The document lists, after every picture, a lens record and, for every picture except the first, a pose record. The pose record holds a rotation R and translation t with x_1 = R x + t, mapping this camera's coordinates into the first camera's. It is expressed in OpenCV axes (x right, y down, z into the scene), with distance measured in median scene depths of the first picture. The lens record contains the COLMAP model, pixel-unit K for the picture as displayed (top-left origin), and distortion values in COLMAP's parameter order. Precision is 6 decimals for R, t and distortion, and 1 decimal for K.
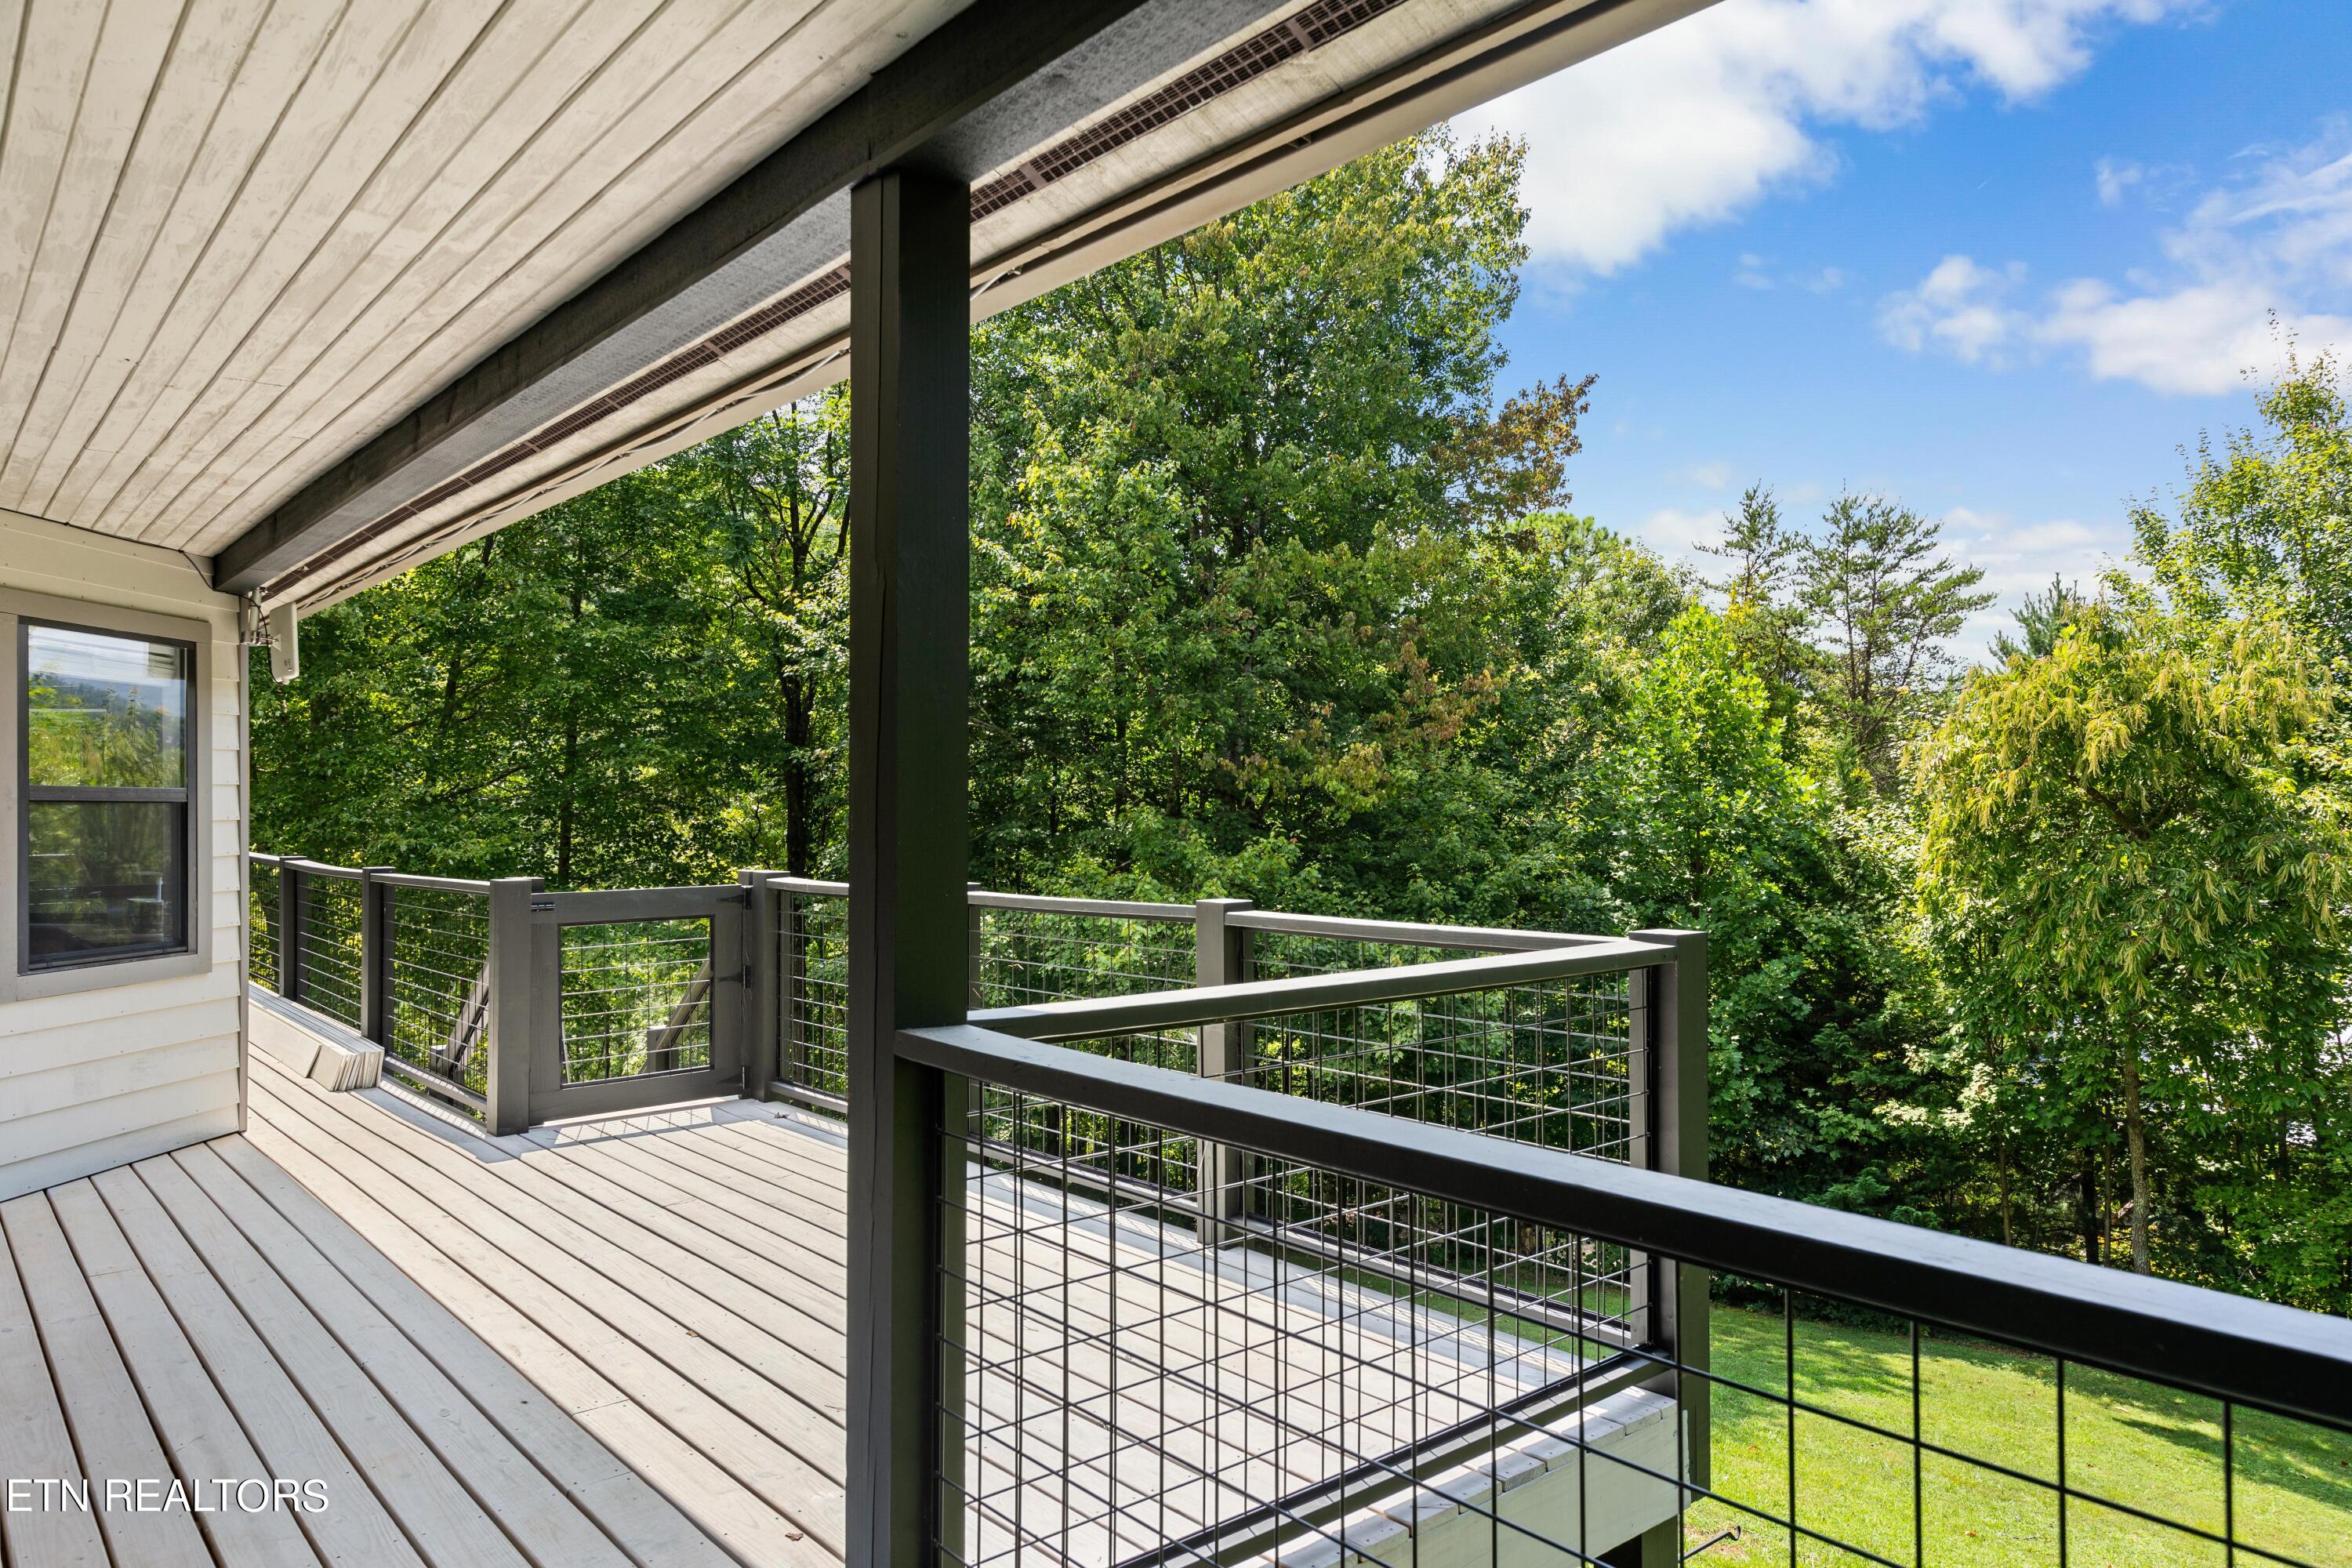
lens RADIAL K [[1527.3, 0, 1175.7], [0, 1527.3, 784.2], [0, 0, 1]] dist [0.001059, 0.000234]
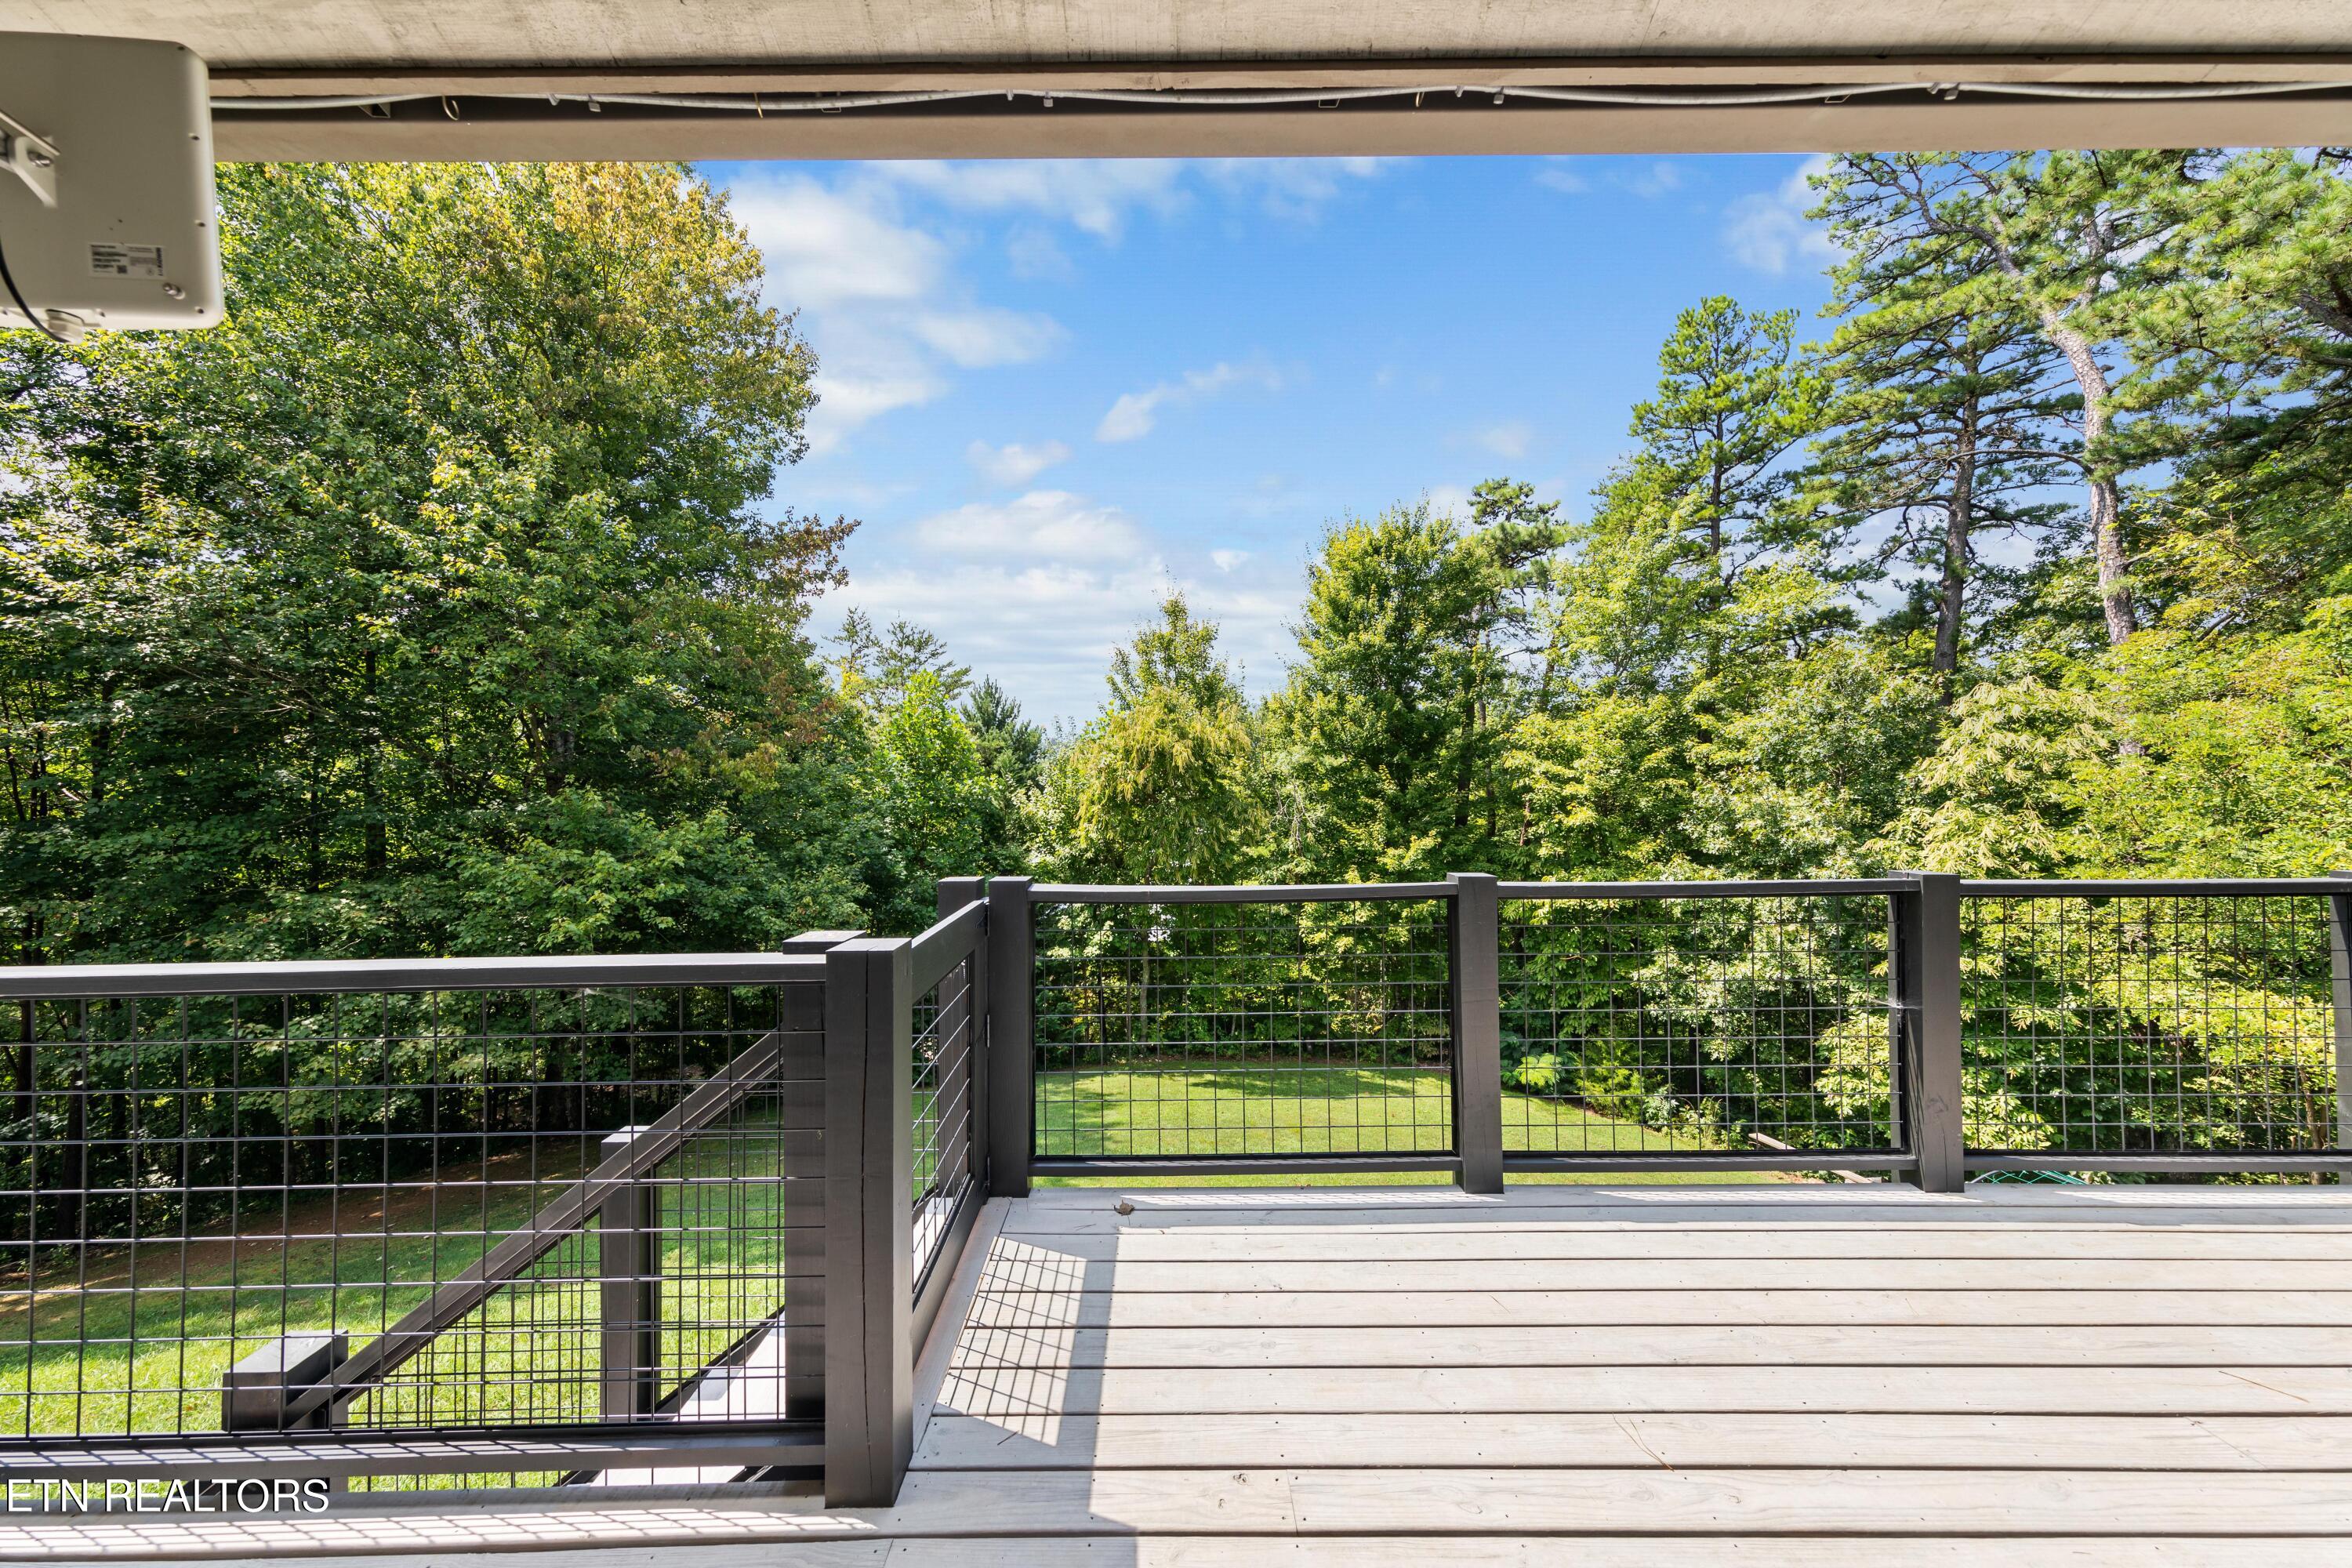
lens RADIAL K [[805.1, 0, 1170.5], [0, 805.1, 787.0], [0, 0, 1]] dist [0.003203, 0.000137]
pose [[0.640919, 0.001110, 0.767608, -0.182501], [-0.009867, 0.999928, 0.006793, 0.003693], [-0.767545, -0.011927, 0.640884, 0.249312]]
